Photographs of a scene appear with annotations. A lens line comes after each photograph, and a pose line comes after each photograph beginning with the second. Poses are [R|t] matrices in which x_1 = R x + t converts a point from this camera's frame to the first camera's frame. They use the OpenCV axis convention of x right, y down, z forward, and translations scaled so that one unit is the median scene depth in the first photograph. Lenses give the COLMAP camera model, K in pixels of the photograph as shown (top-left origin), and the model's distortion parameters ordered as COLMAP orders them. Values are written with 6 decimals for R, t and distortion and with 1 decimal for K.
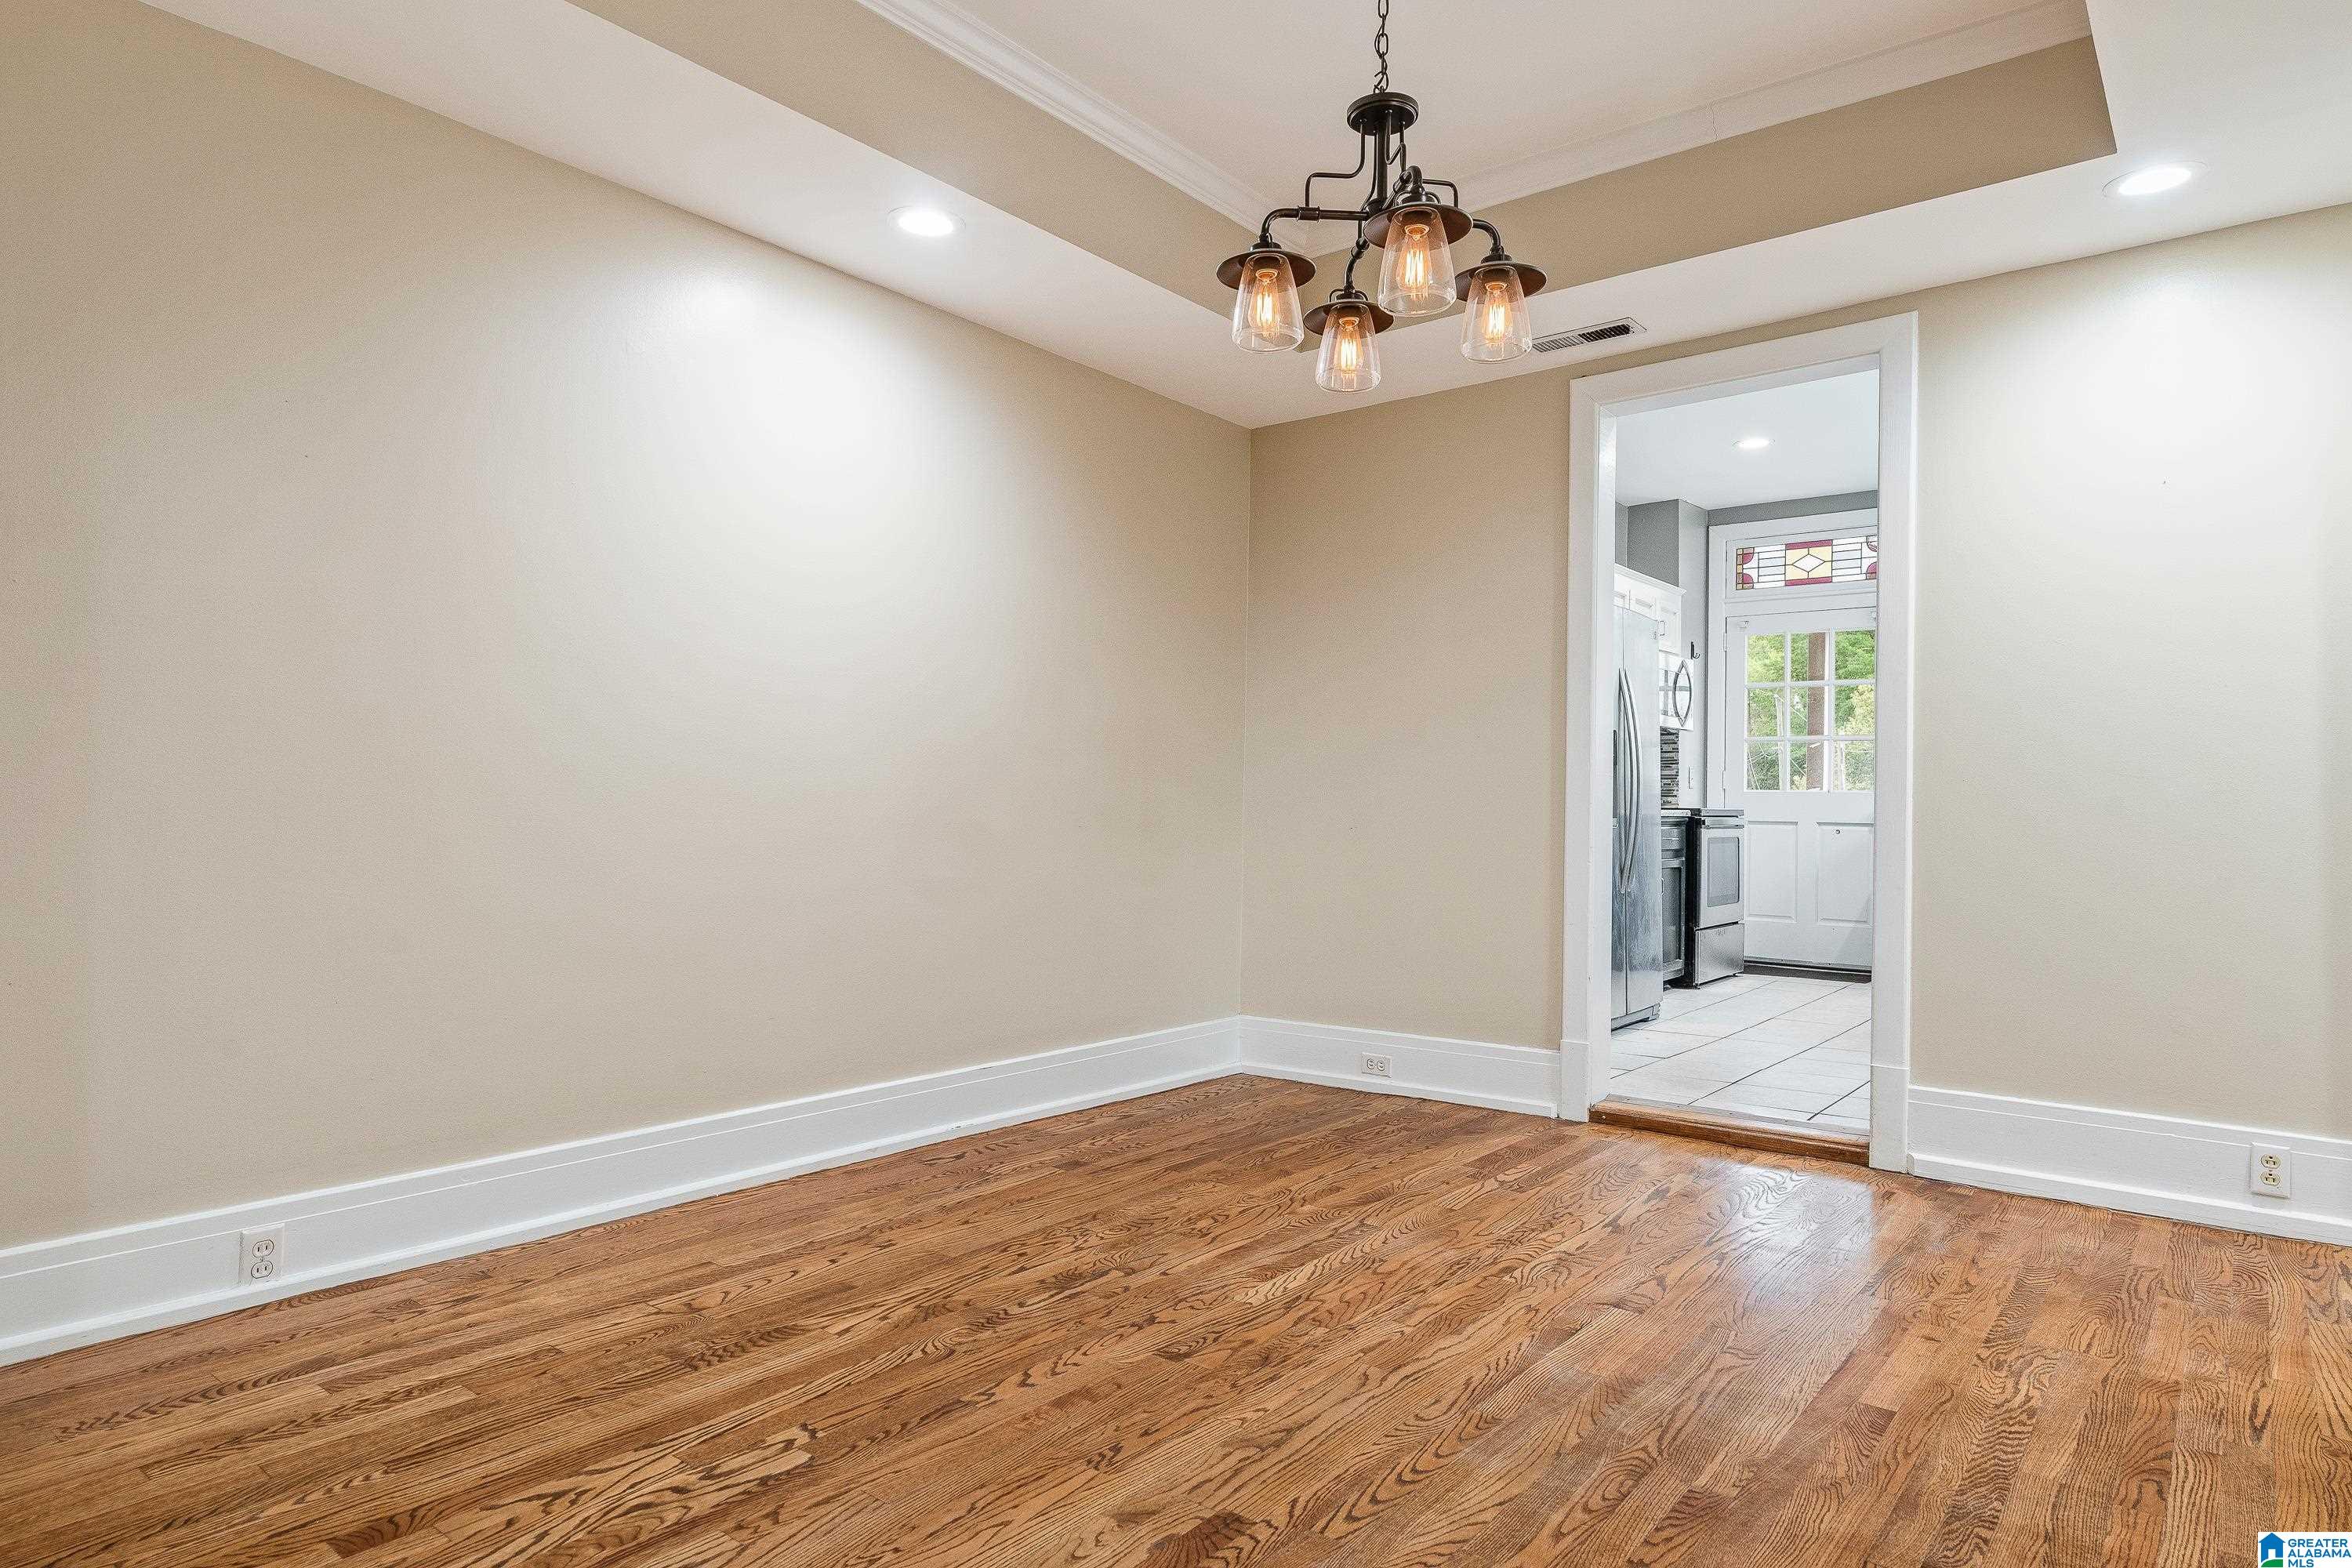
lens RADIAL K [[1349.4, 0, 1182.2], [0, 1349.4, 789.0], [0, 0, 1]] dist [-0.002697, -0.000198]
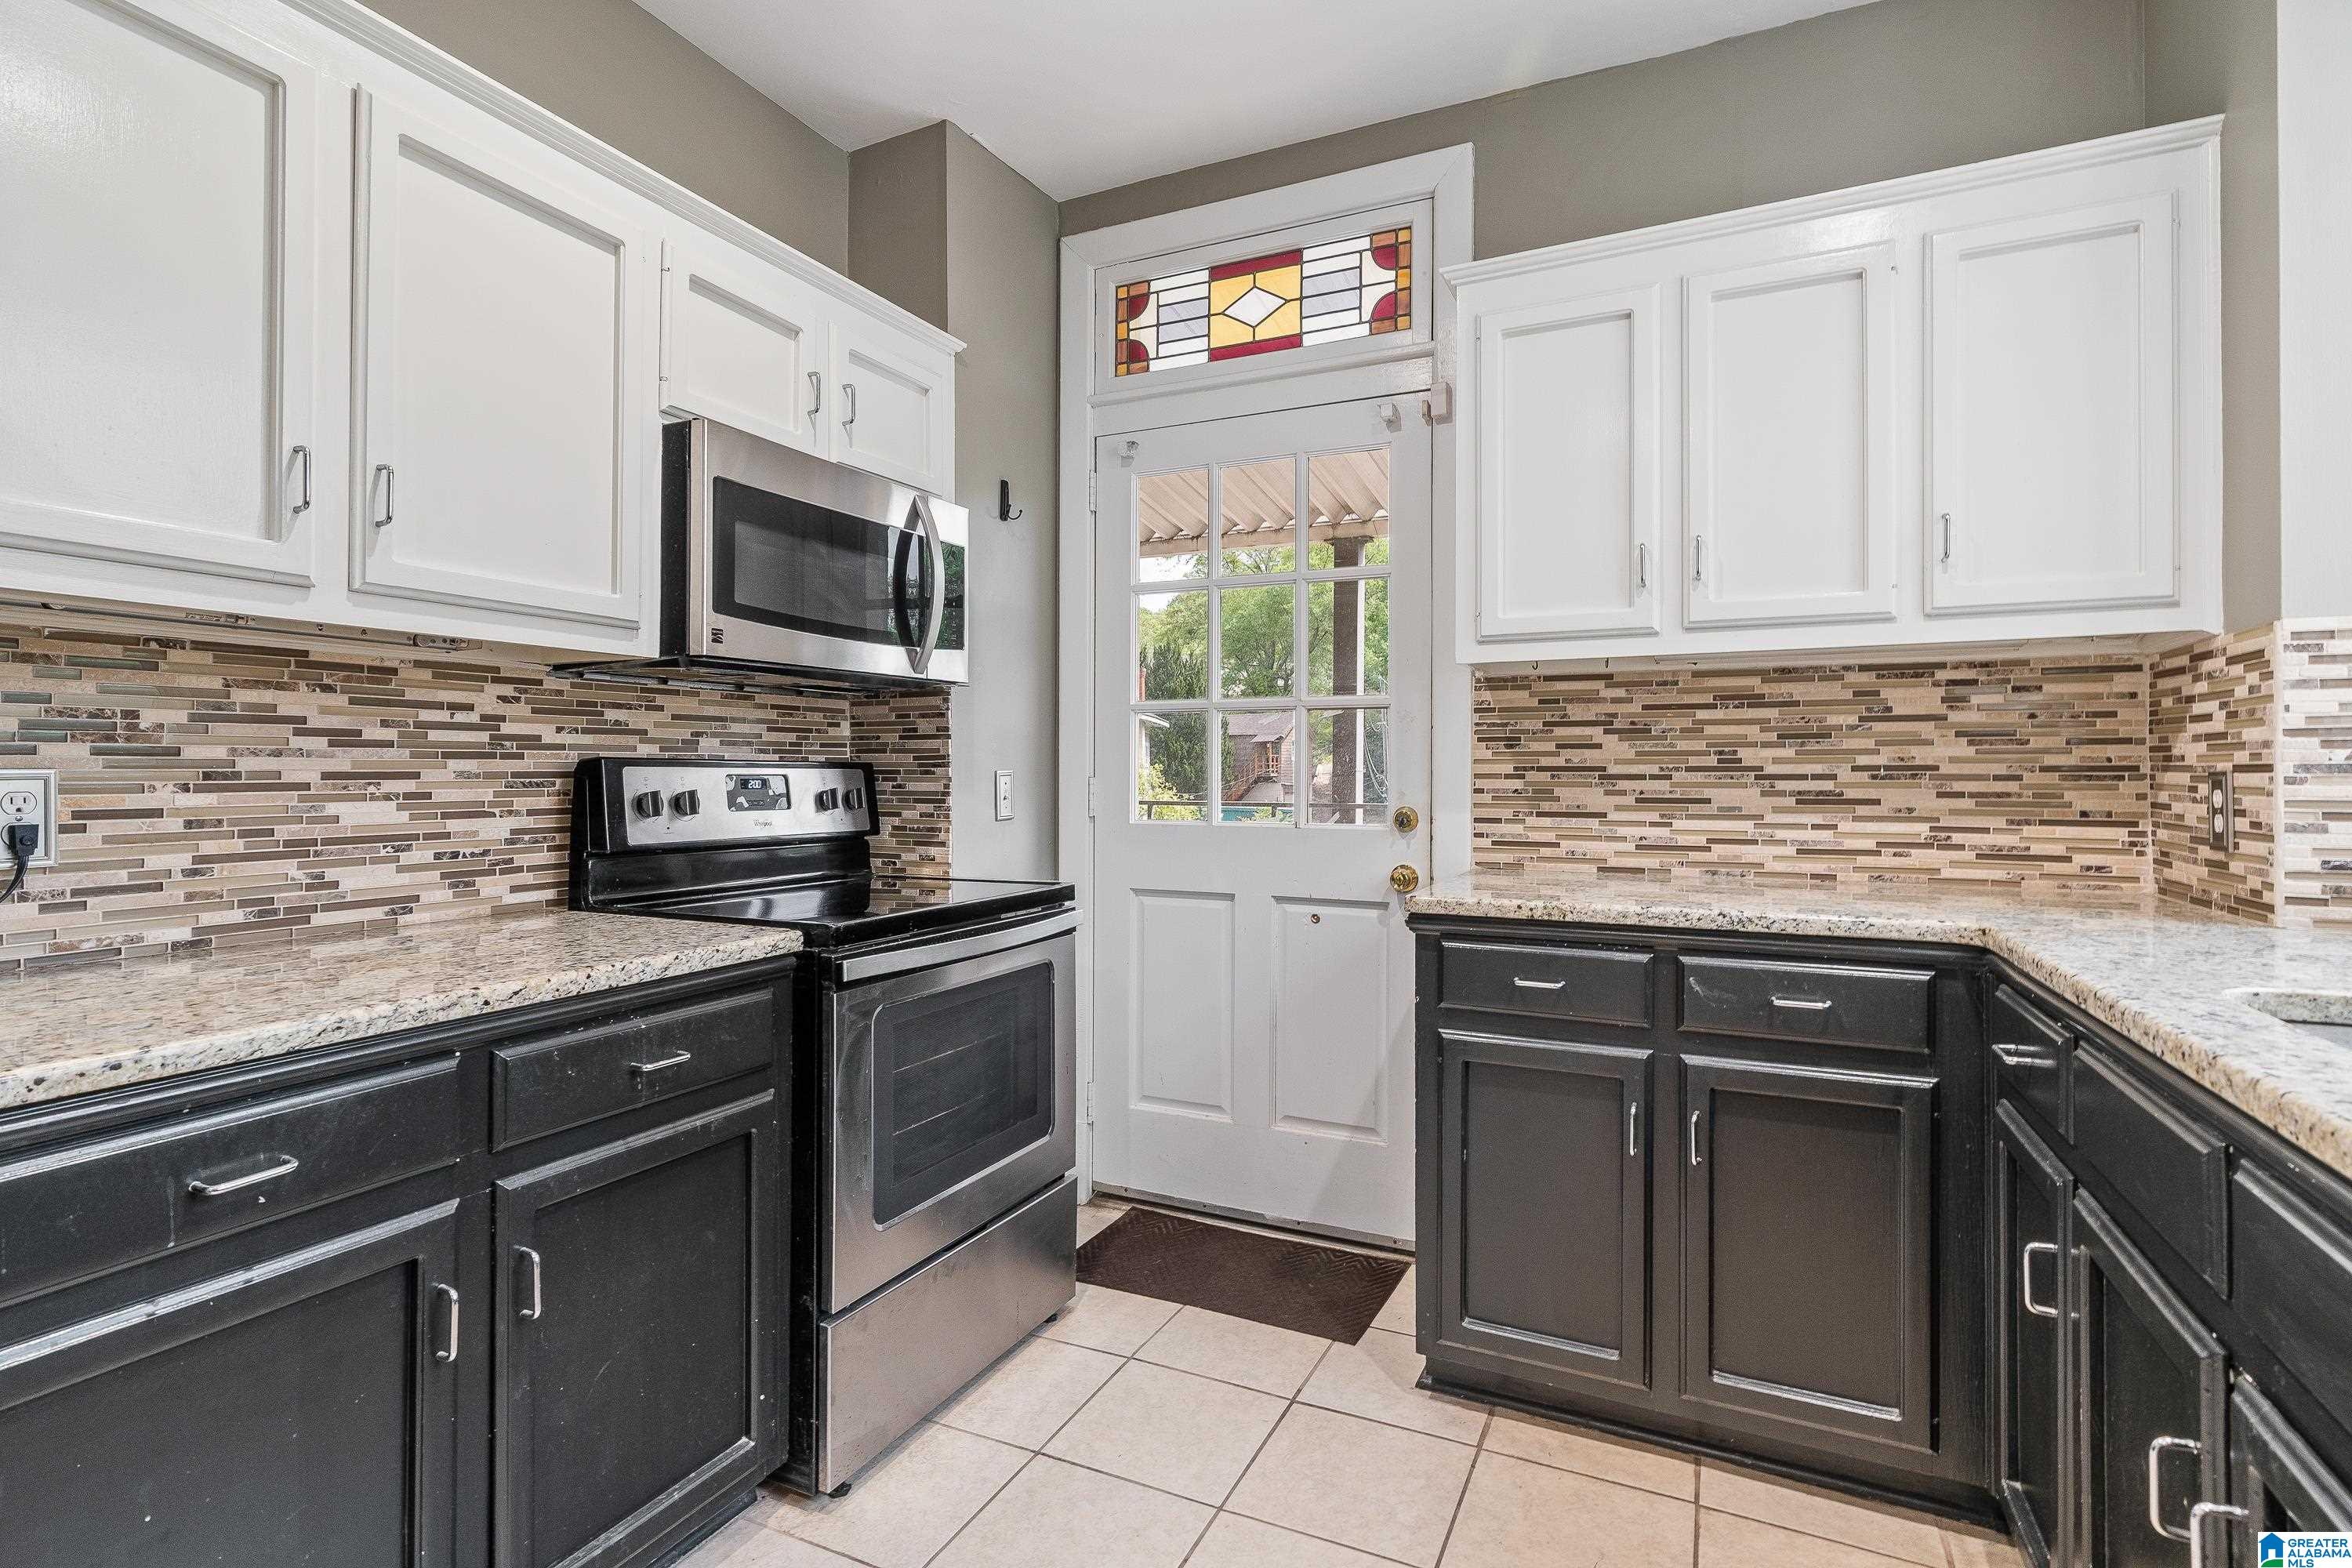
lens RADIAL K [[1131.6, 0, 1165.8], [0, 1131.6, 766.5], [0, 0, 1]] dist [-0.007192, 0.000656]
pose [[0.974821, -0.010760, 0.222729, 0.507847], [0.007729, 0.999865, 0.014475, -0.032586], [-0.222855, -0.012389, 0.974773, 0.928996]]
